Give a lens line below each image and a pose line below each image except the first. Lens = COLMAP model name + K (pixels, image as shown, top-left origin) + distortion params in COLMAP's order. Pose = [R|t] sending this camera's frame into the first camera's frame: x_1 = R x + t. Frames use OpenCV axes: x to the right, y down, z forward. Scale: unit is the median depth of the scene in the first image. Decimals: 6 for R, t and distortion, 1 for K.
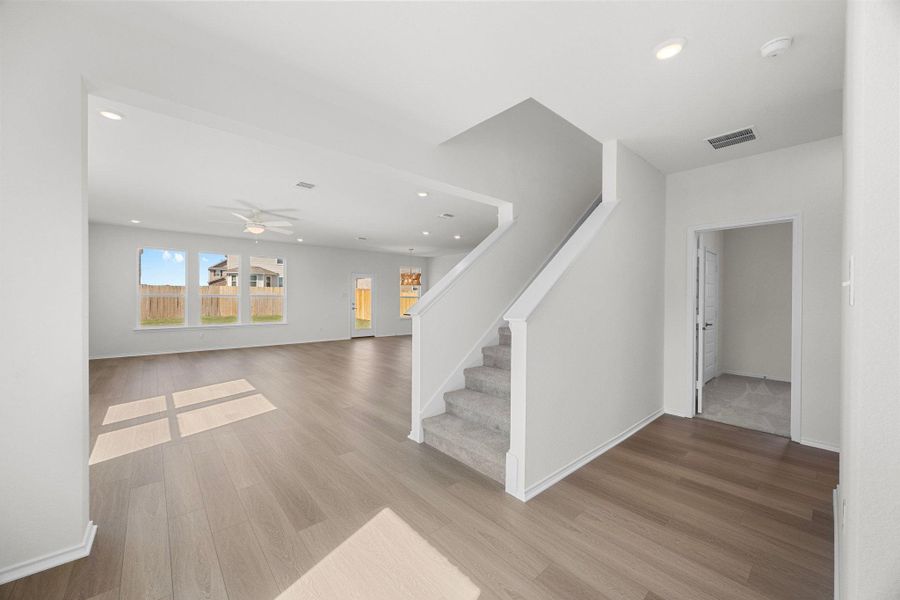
lens RADIAL K [[339.4, 0, 447.9], [0, 339.4, 299.6], [0, 0, 1]] dist [-0.000166, -0.000085]
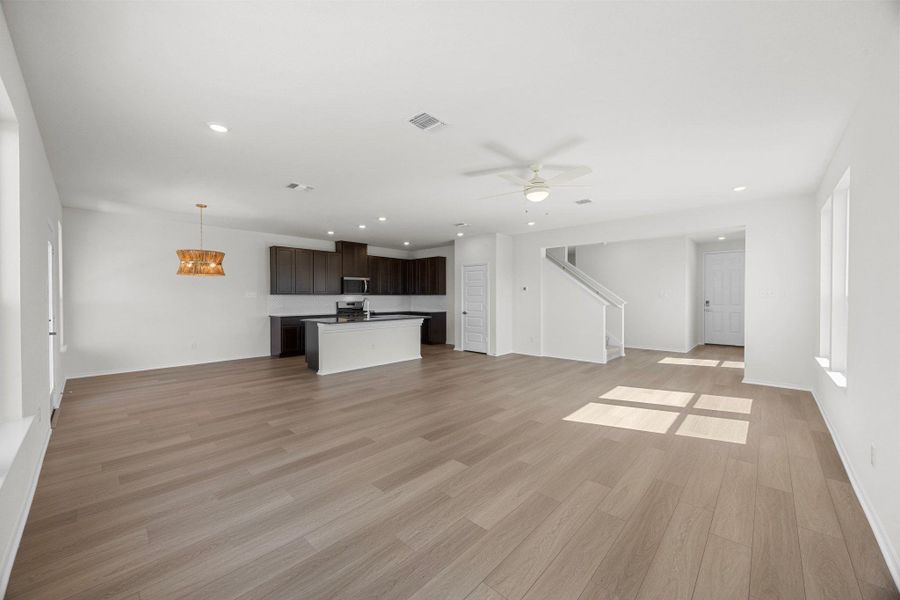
lens RADIAL K [[339.4, 0, 447.9], [0, 339.4, 299.6], [0, 0, 1]] dist [-0.000166, -0.000085]
pose [[-0.096308, -0.016501, 0.995215, -0.668729], [0.006441, 0.999831, 0.017201, -0.011203], [-0.995331, 0.008067, -0.096186, 0.687625]]
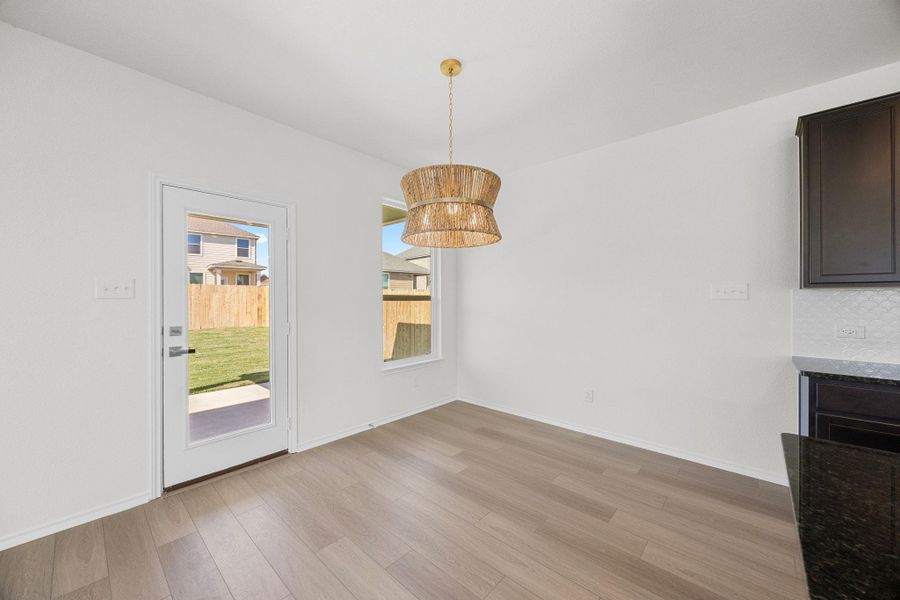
lens RADIAL K [[339.4, 0, 447.9], [0, 339.4, 299.6], [0, 0, 1]] dist [-0.000166, -0.000085]
pose [[0.994187, -0.009865, 0.107217, -0.134992], [0.010159, 0.999946, -0.002199, -0.004915], [-0.107190, 0.003276, 0.994233, 0.809506]]
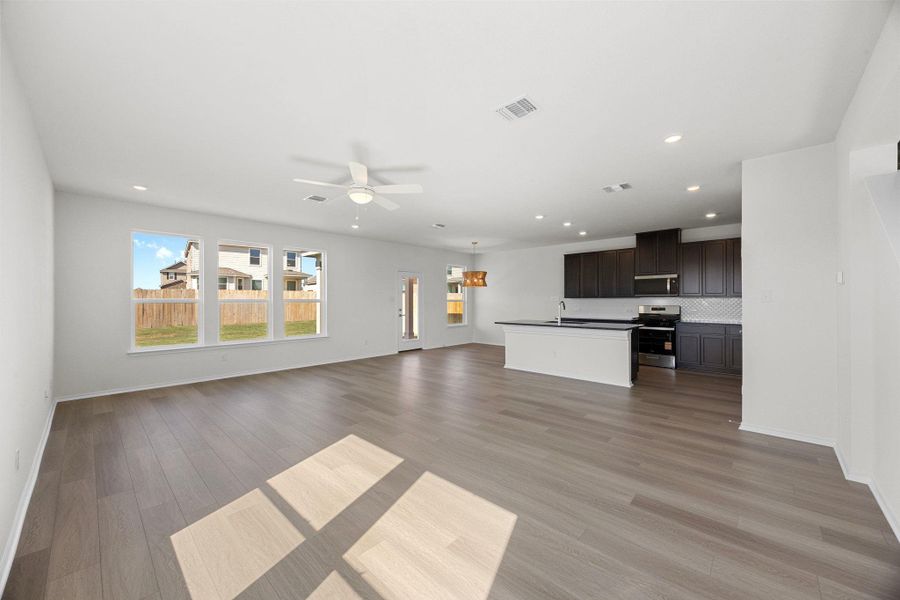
lens RADIAL K [[339.4, 0, 447.9], [0, 339.4, 299.6], [0, 0, 1]] dist [-0.000166, -0.000085]
pose [[0.995280, -0.008722, 0.096649, -0.257060], [0.009453, 0.999930, -0.007106, -0.004781], [-0.096580, 0.007986, 0.995293, 0.190612]]
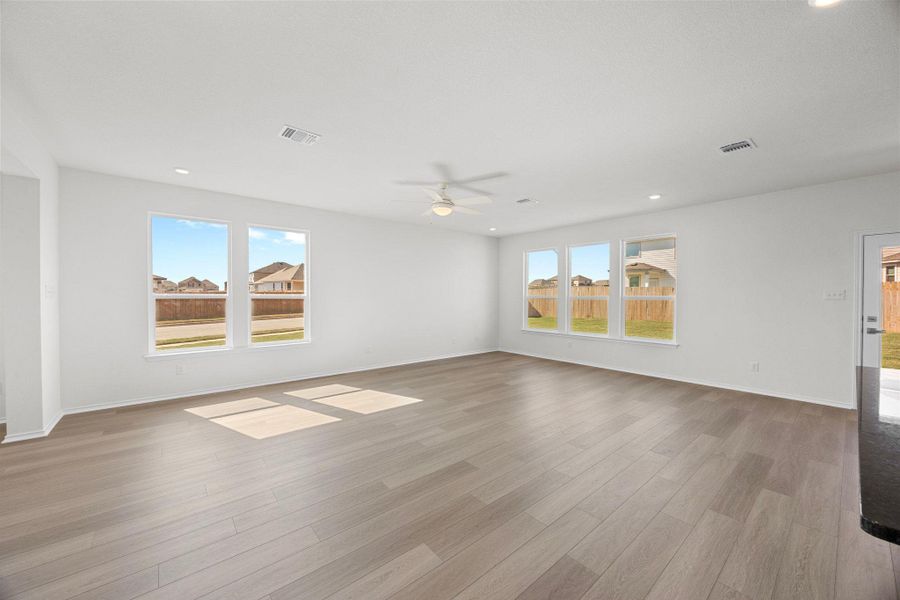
lens RADIAL K [[339.4, 0, 447.9], [0, 339.4, 299.6], [0, 0, 1]] dist [-0.000166, -0.000085]
pose [[-0.026198, 0.004220, -0.999648, 0.113142], [-0.007819, 0.999960, 0.004426, -0.006504], [0.999626, 0.007933, -0.026164, 0.574901]]
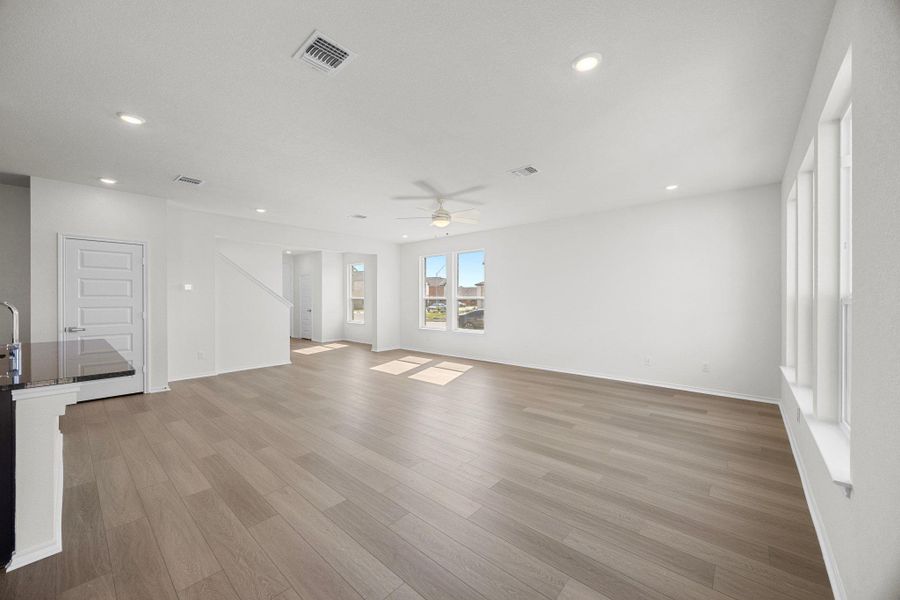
lens RADIAL K [[339.4, 0, 447.9], [0, 339.4, 299.6], [0, 0, 1]] dist [-0.000166, -0.000085]
pose [[-0.991874, -0.007667, -0.126989, -0.259755], [-0.008768, 0.999929, 0.008108, -0.009294], [0.126918, 0.009156, -0.991871, 1.042109]]
